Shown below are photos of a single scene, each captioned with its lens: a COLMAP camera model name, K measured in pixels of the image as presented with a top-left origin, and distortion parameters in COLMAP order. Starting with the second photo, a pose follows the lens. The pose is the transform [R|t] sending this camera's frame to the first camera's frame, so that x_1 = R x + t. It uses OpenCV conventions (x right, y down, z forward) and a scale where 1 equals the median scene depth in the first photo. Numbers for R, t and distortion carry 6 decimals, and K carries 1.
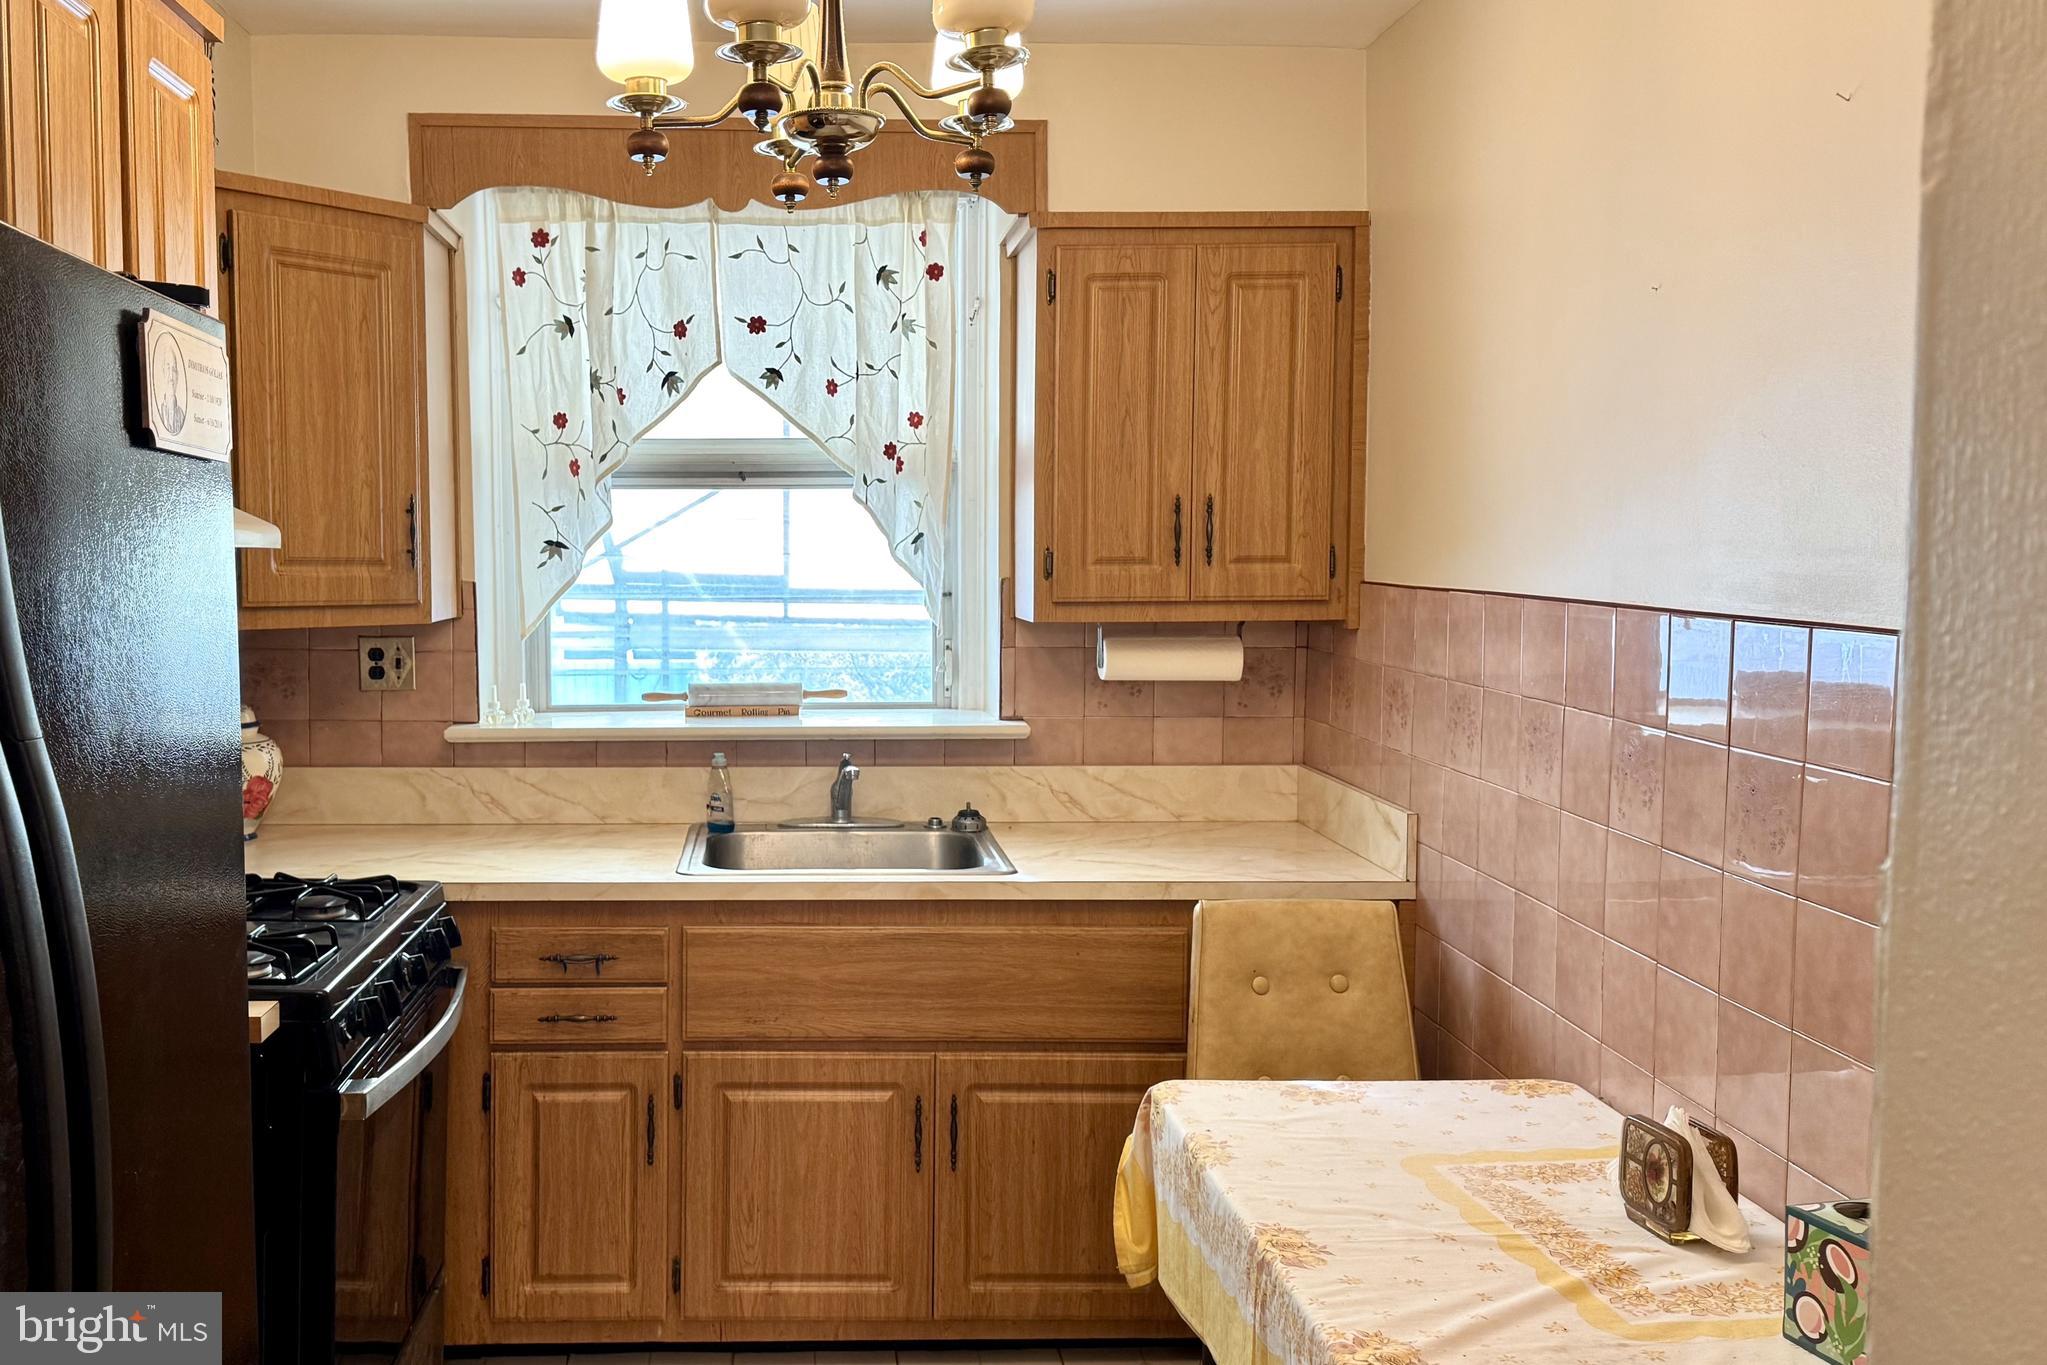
lens RADIAL K [[1356.4, 0, 1018.7], [0, 1356.4, 637.1], [0, 0, 1]] dist [0.107229, -0.132817]
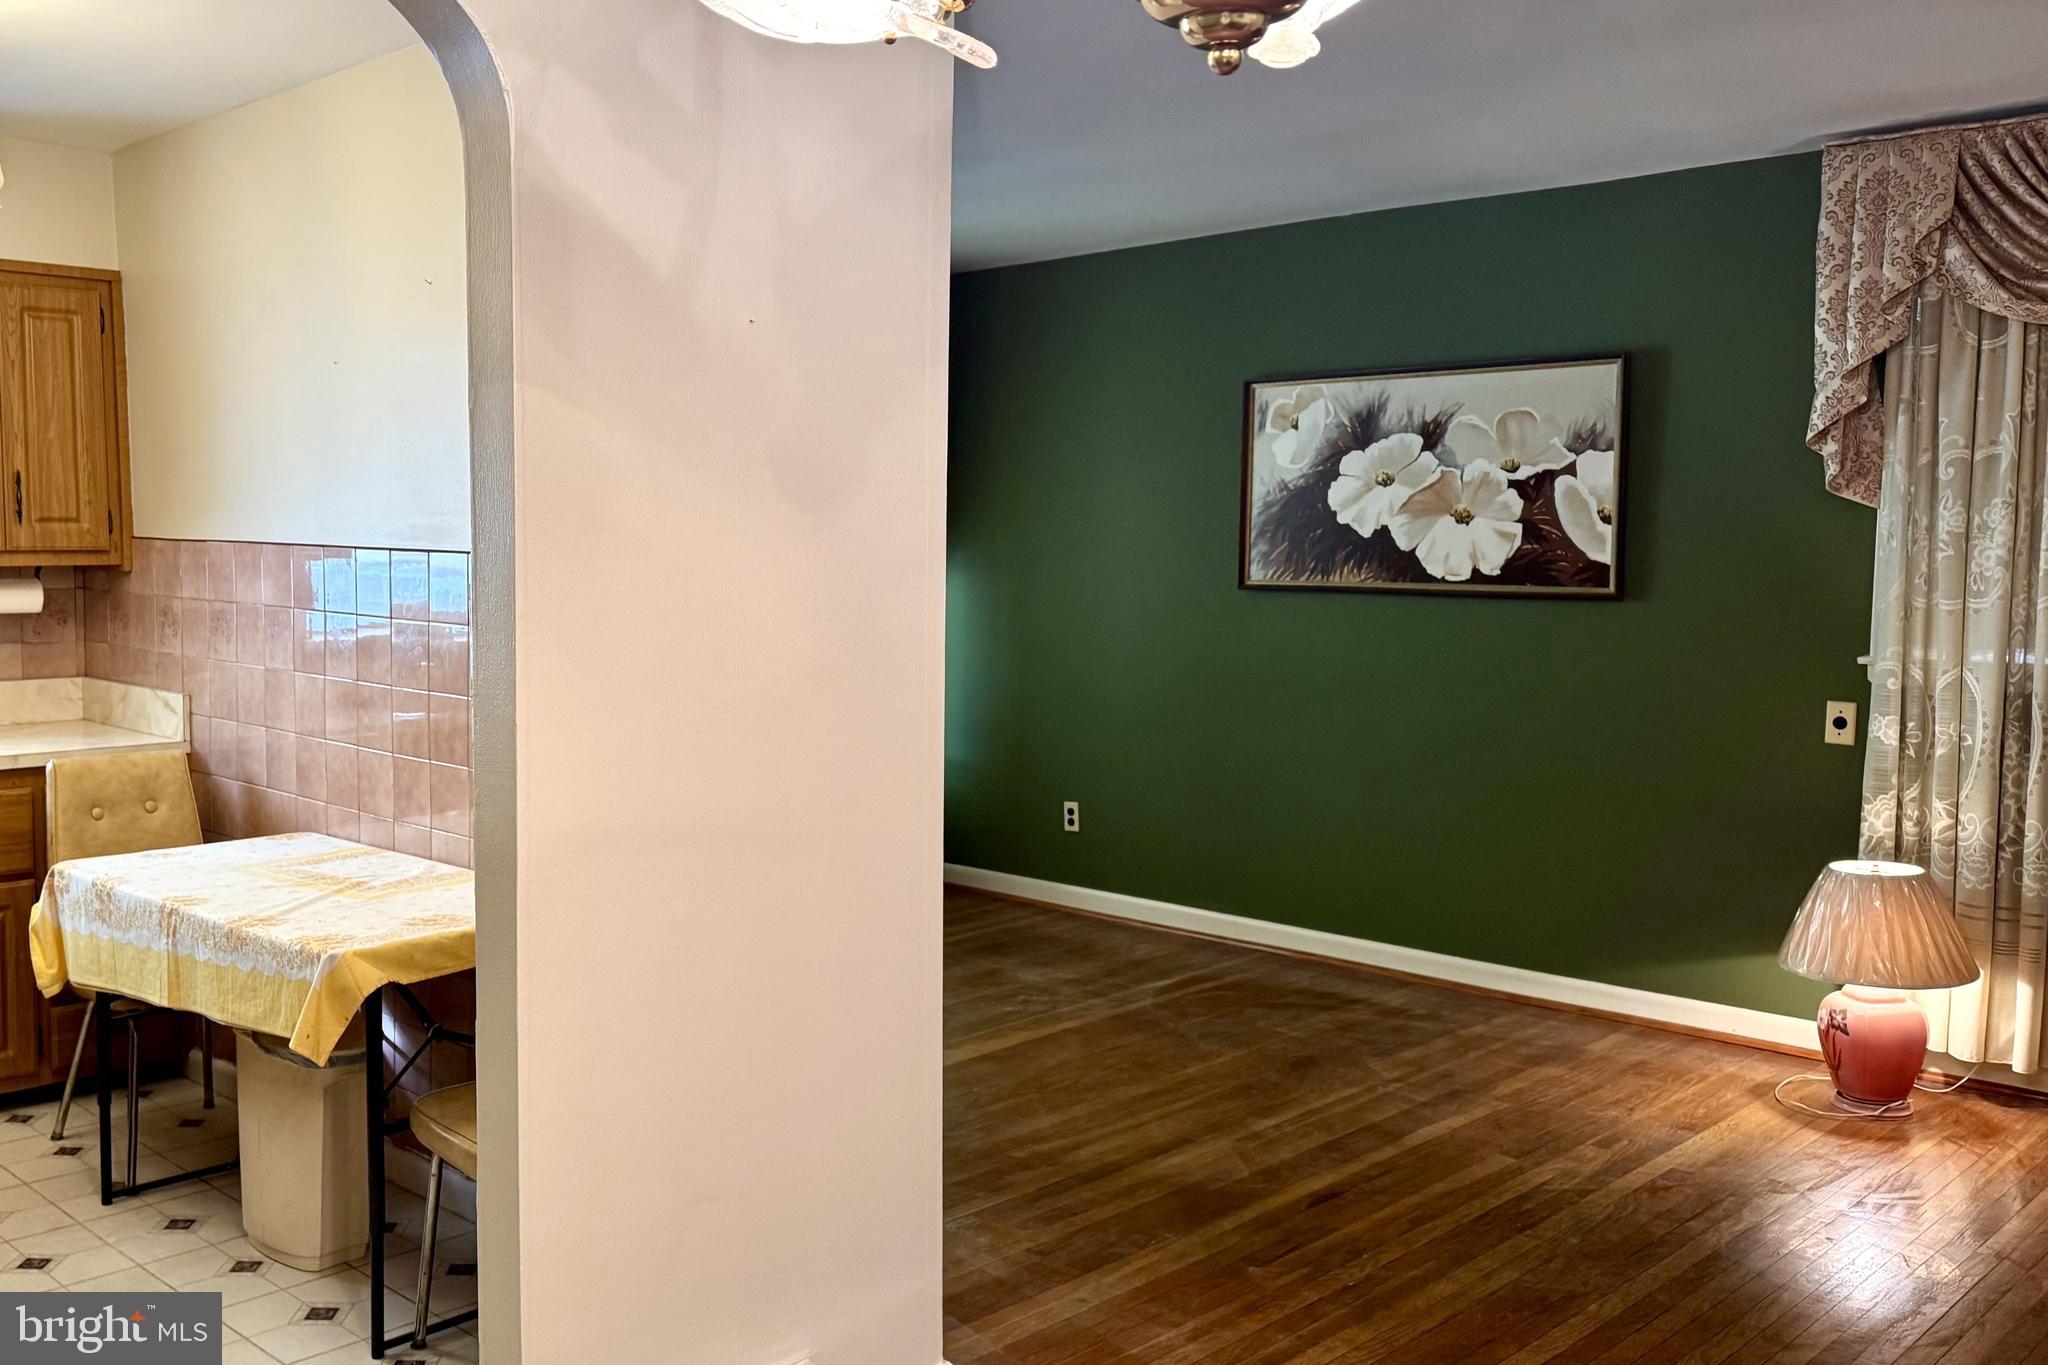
lens RADIAL K [[1827.5, 0, 1024.0], [0, 1827.5, 682.5], [0, 0, 1]] dist [0.091658, -0.260405]
pose [[0.650944, -0.052291, 0.757322, -0.585704], [0.044708, 0.998534, 0.030518, 0.091058], [-0.757808, 0.013993, 0.652328, -0.909025]]
